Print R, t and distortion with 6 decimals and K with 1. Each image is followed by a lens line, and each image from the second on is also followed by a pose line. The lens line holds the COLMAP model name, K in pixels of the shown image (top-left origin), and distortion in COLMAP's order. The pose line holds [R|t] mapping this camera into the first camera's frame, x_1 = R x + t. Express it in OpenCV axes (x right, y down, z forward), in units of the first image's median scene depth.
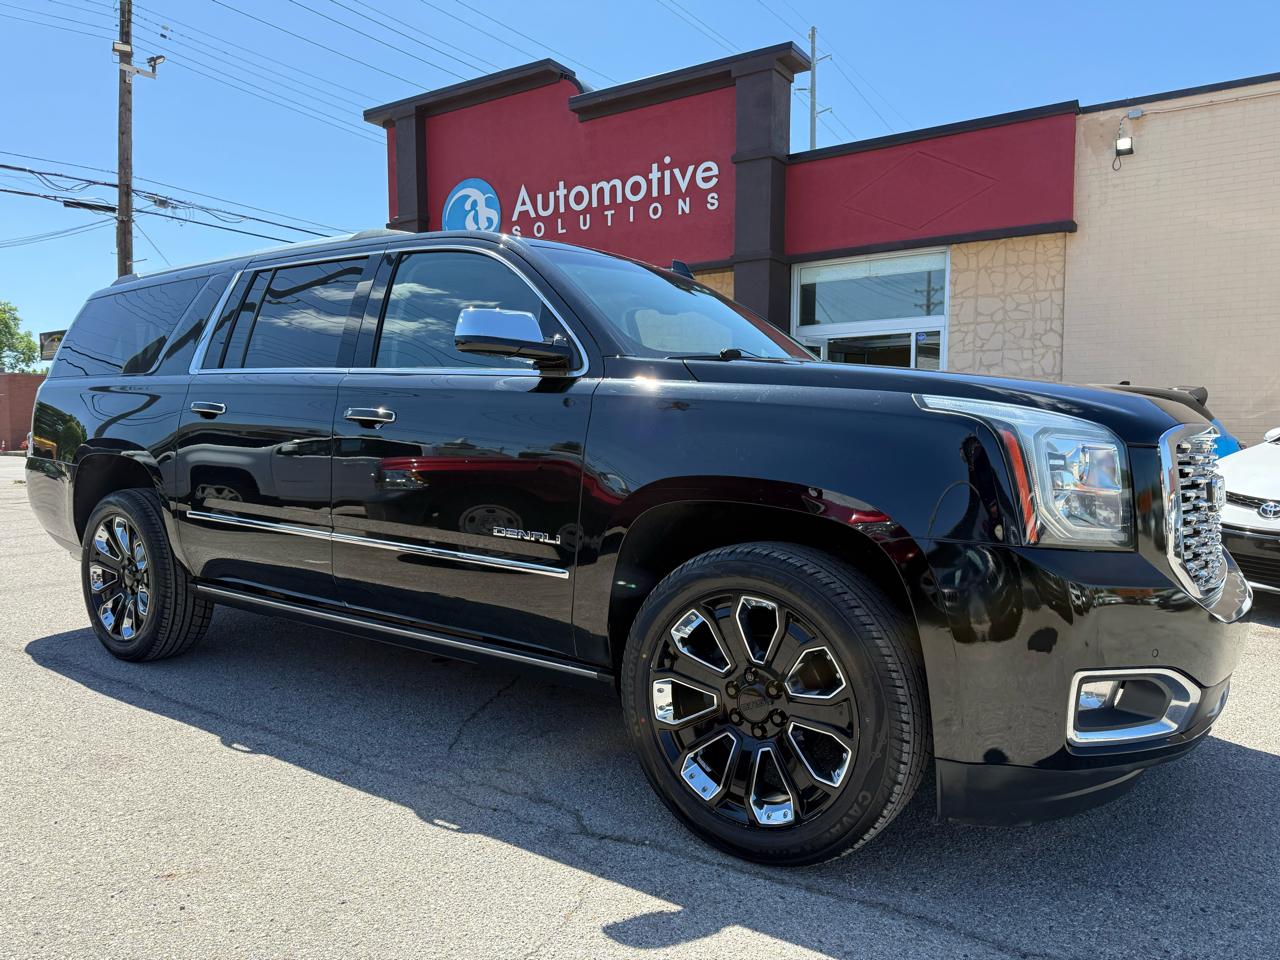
lens RADIAL K [[916.3, 0, 636.0], [0, 916.3, 481.9], [0, 0, 1]] dist [0.050898, -0.049999]
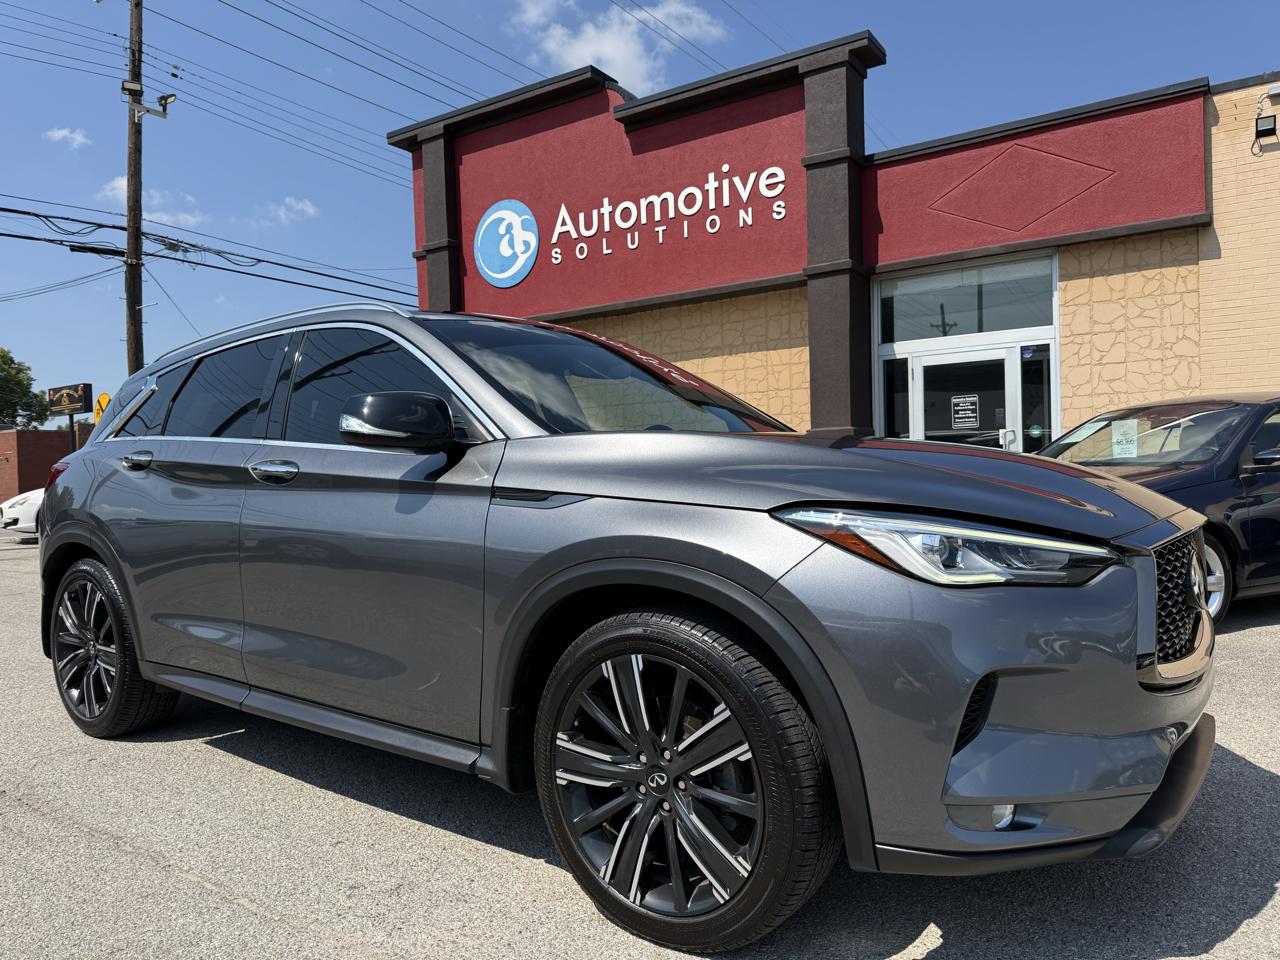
lens RADIAL K [[903.3, 0, 637.7], [0, 903.3, 485.2], [0, 0, 1]] dist [0.047756, -0.054674]
pose [[0.999688, -0.024809, -0.003004, -0.056953], [0.024653, 0.998734, -0.043852, 0.000106], [0.004088, 0.043764, 0.999034, 0.117612]]
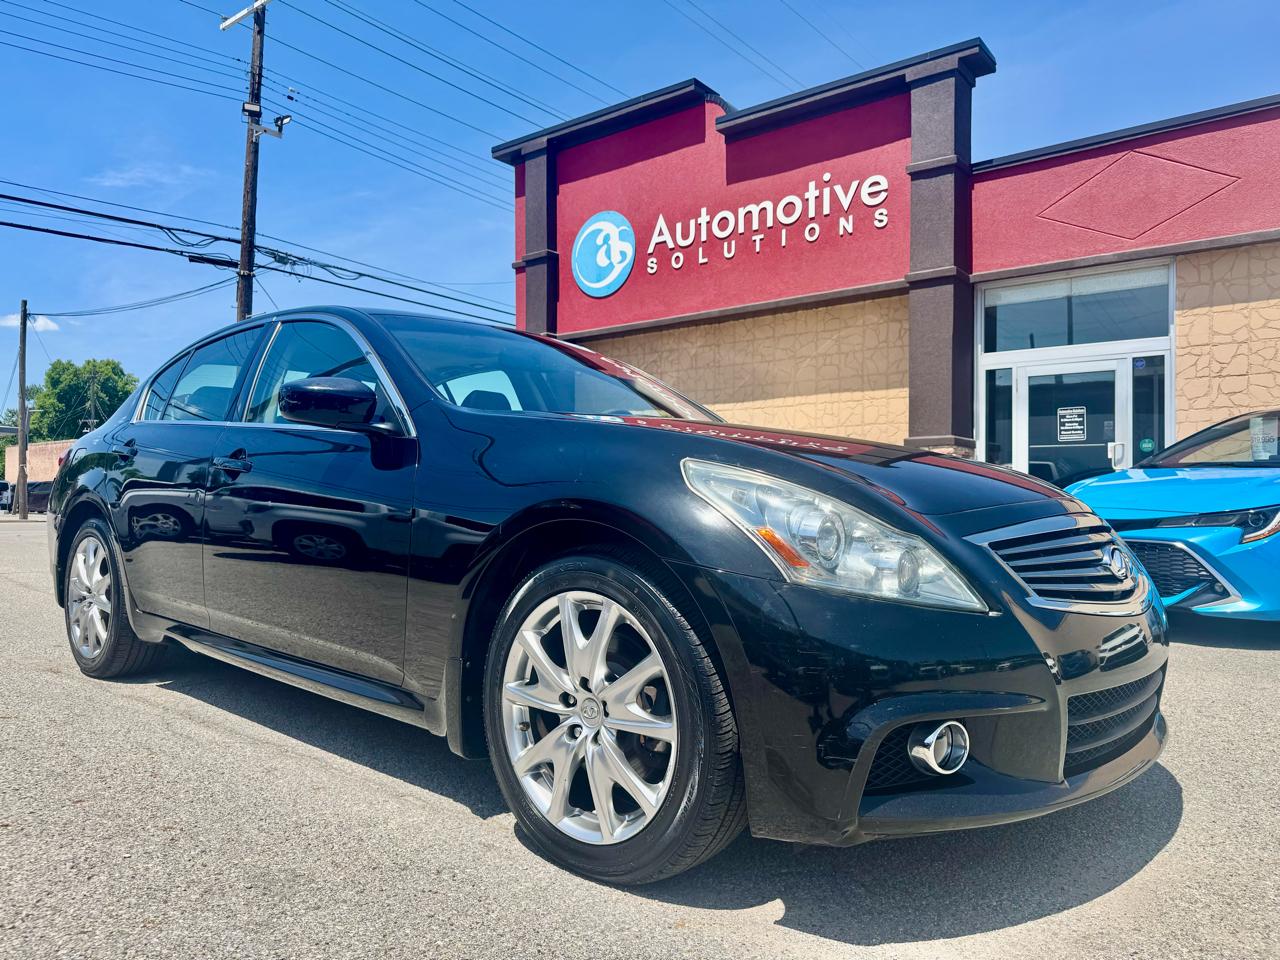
lens RADIAL K [[900.6, 0, 629.4], [0, 900.6, 489.9], [0, 0, 1]] dist [0.048571, -0.054647]
pose [[0.996197, 0.008816, -0.086677, -0.078910], [-0.014895, 0.997454, -0.069742, 0.024157], [0.085841, 0.070768, 0.993792, 0.113808]]
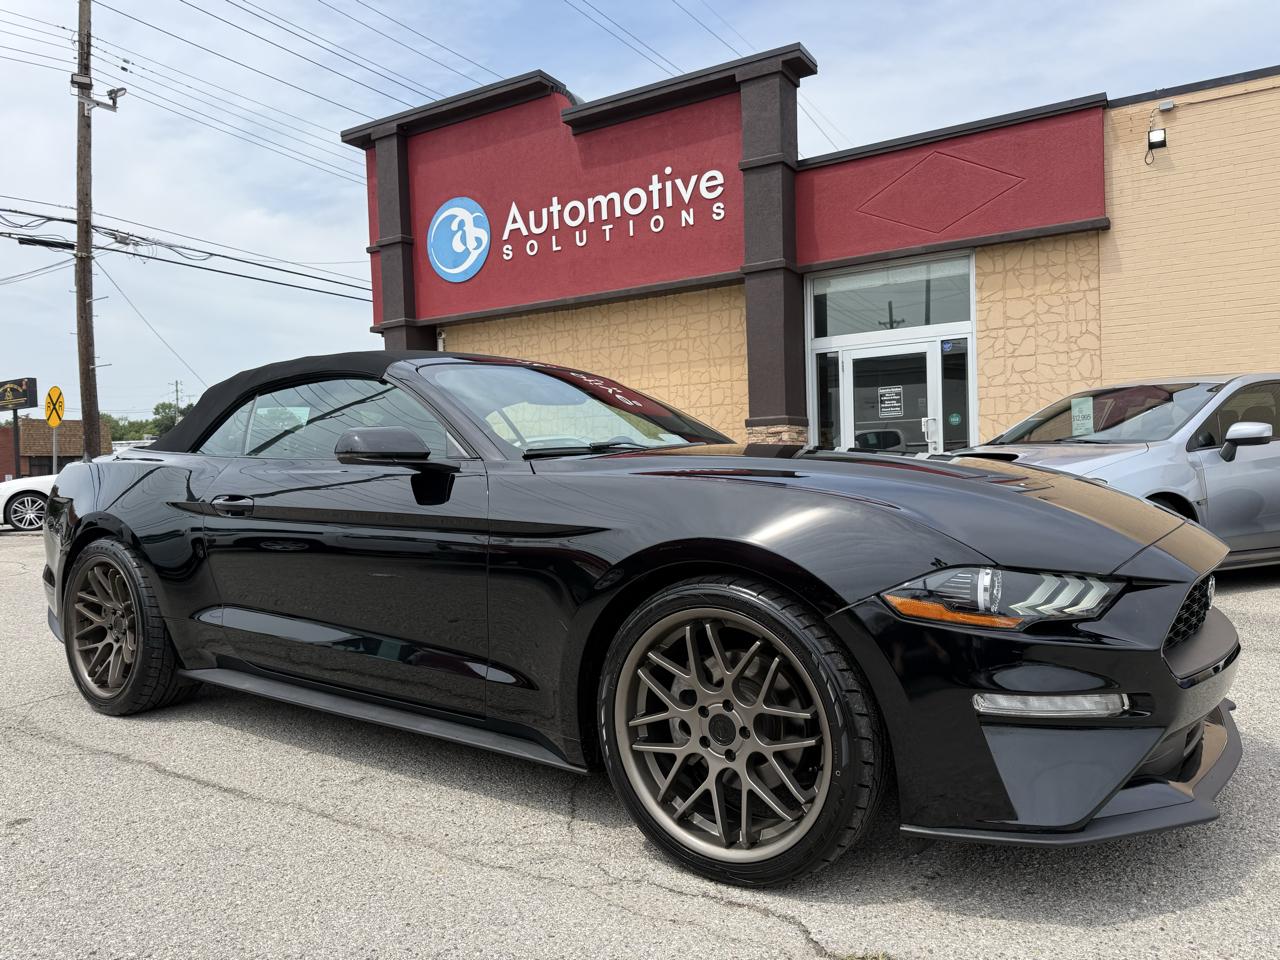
lens RADIAL K [[907.3, 0, 635.7], [0, 907.3, 485.7], [0, 0, 1]] dist [0.049810, -0.057668]
pose [[0.998729, -0.029828, 0.040617, -0.047527], [0.031389, 0.998771, -0.038353, 0.012277], [-0.039423, 0.039579, 0.998438, 0.070334]]
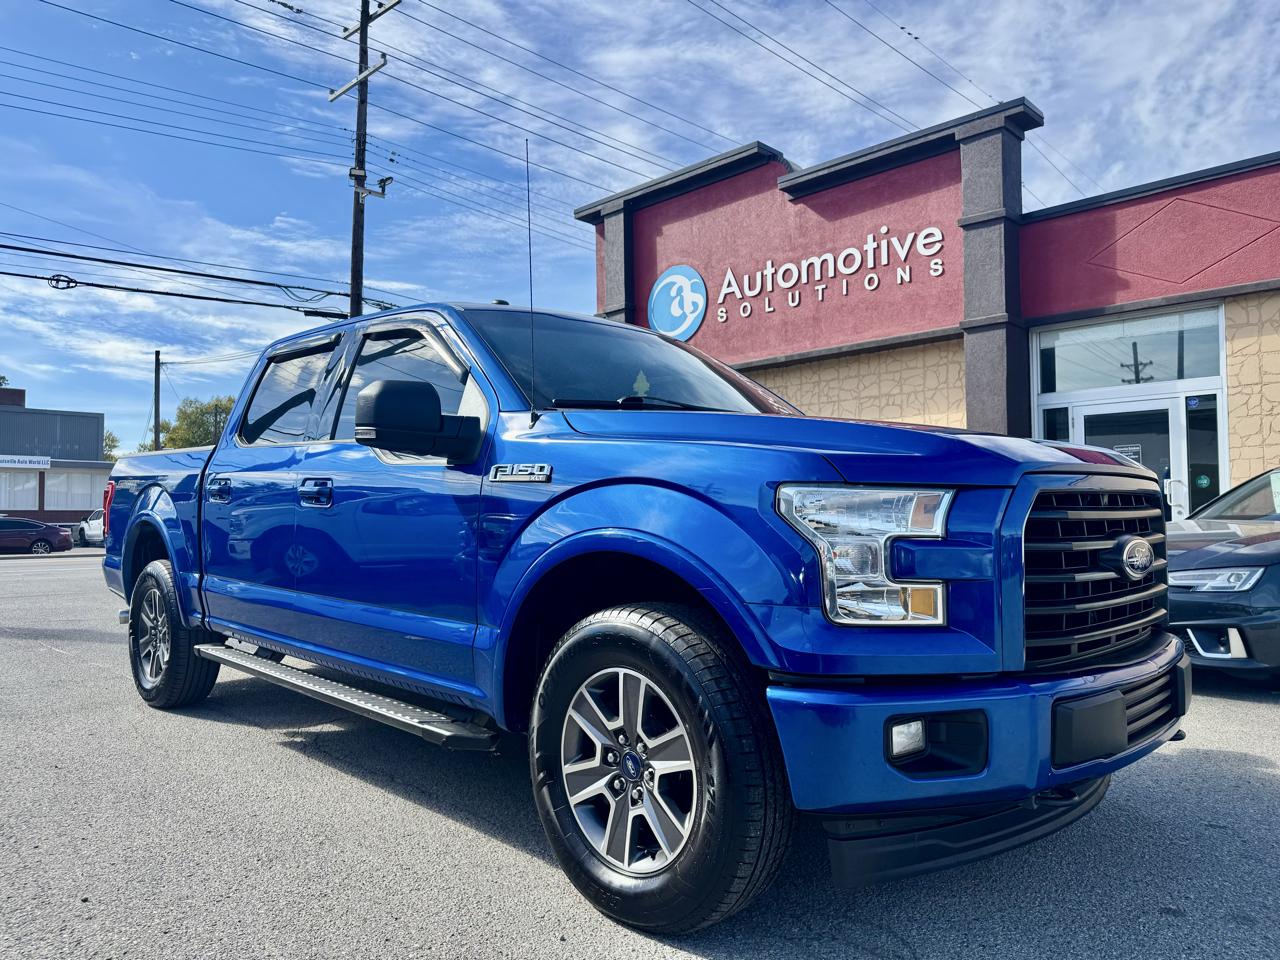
lens RADIAL K [[905.0, 0, 635.3], [0, 905.0, 481.3], [0, 0, 1]] dist [0.066879, -0.086547]
pose [[0.982496, -0.013951, -0.185760, -0.046894], [-0.003902, 0.995432, -0.095393, 0.004397], [0.186243, 0.094448, 0.977954, 0.043952]]
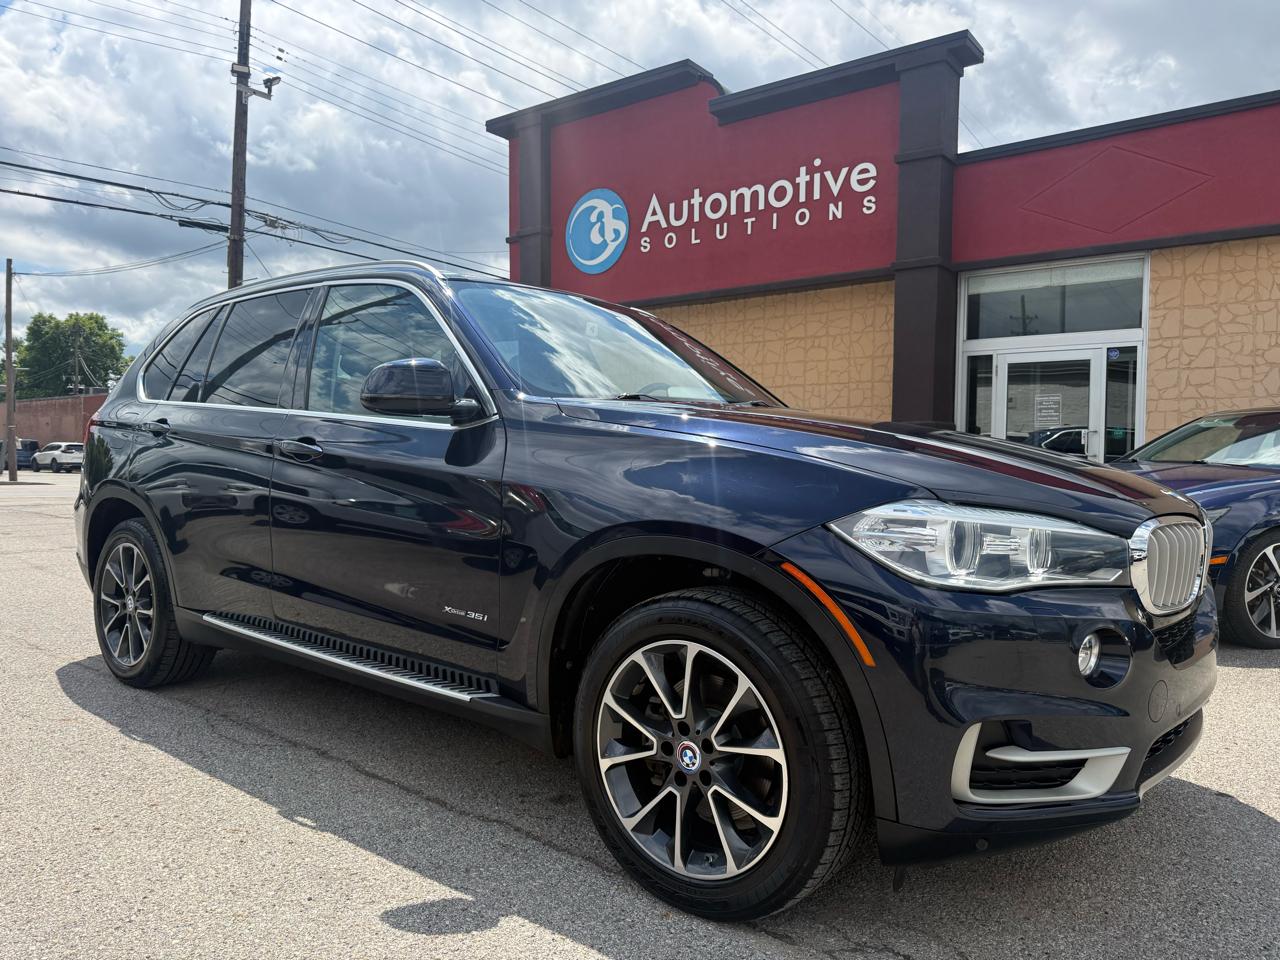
lens RADIAL K [[907.3, 0, 635.7], [0, 907.3, 485.7], [0, 0, 1]] dist [0.049810, -0.057668]
pose [[0.997410, 0.017730, -0.069708, -0.077483], [-0.019583, 0.999470, -0.025989, 0.002782], [0.069211, 0.027287, 0.997229, 0.079624]]
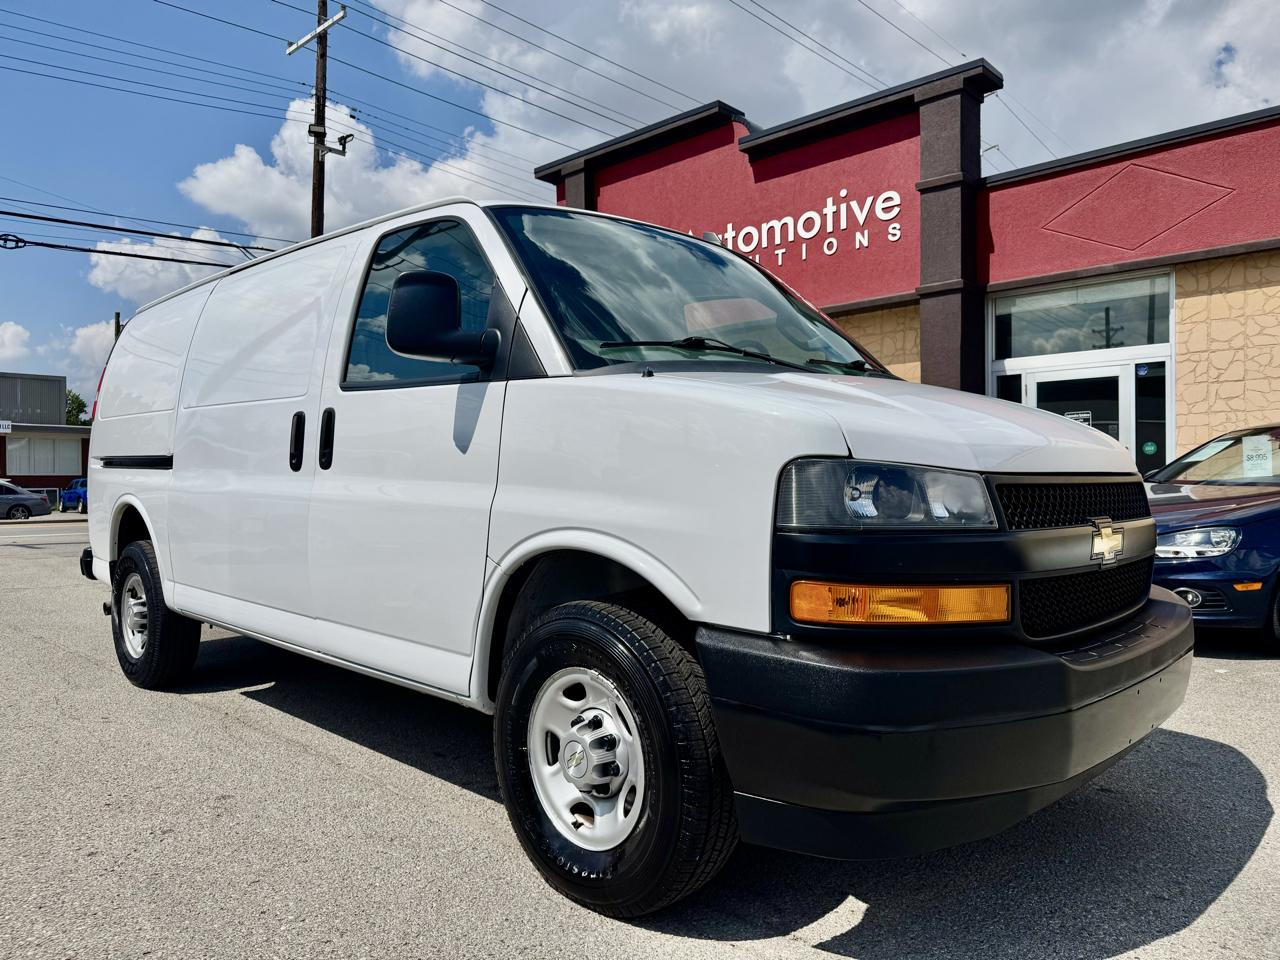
lens RADIAL K [[907.3, 0, 635.7], [0, 907.3, 485.7], [0, 0, 1]] dist [0.049810, -0.057668]
pose [[0.986582, -0.006577, -0.163132, -0.025388], [-0.001870, 0.998668, -0.051571, 0.002053], [0.163254, 0.051184, 0.985255, 0.049221]]
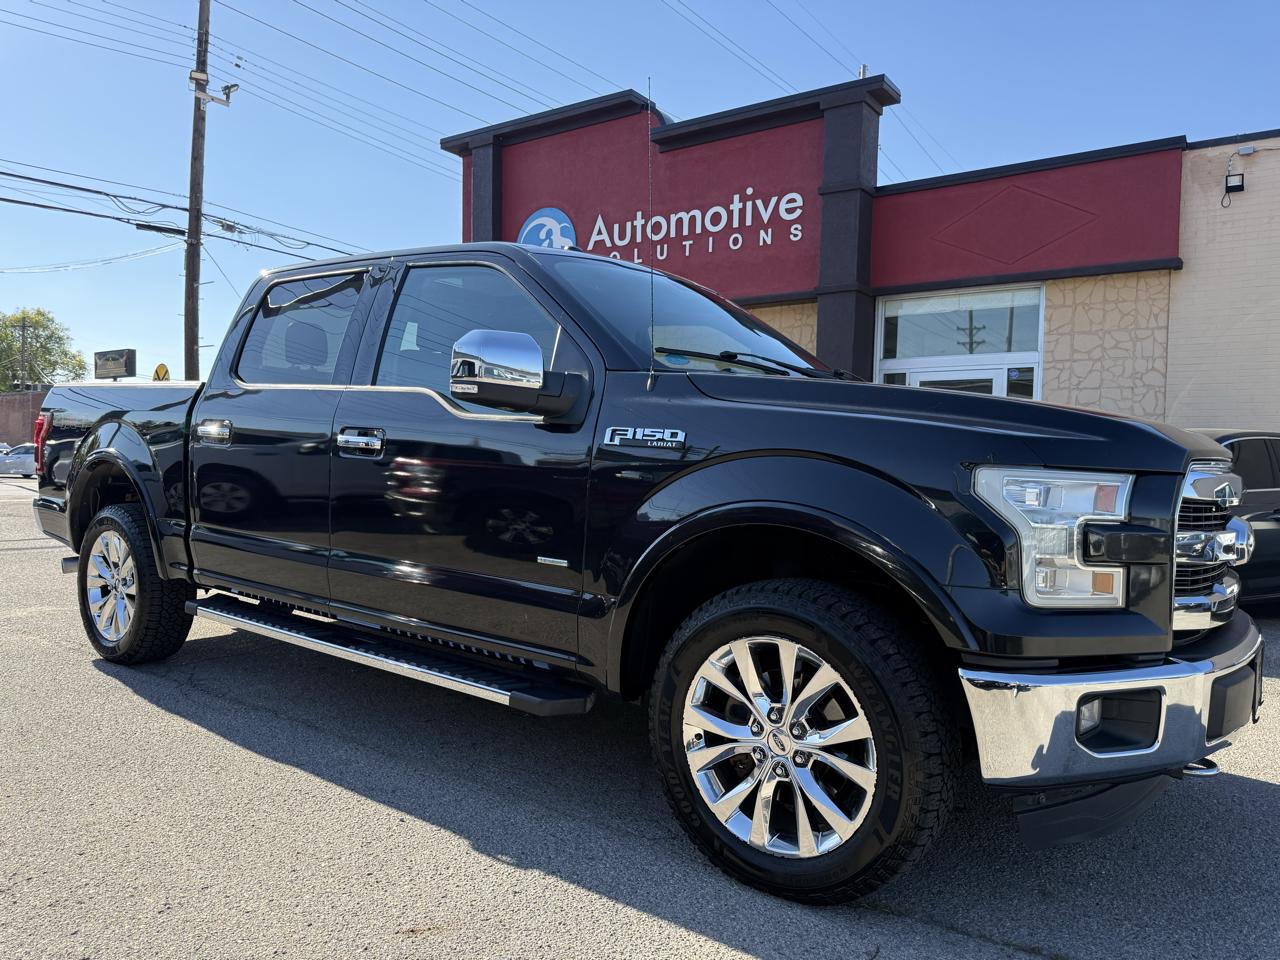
lens RADIAL K [[911.3, 0, 633.0], [0, 911.3, 485.3], [0, 0, 1]] dist [0.066044, -0.075242]
pose [[0.999206, 0.025704, -0.030454, -0.052863], [-0.026609, 0.999205, -0.029685, 0.000766], [0.029667, 0.030472, 0.999095, 0.016003]]
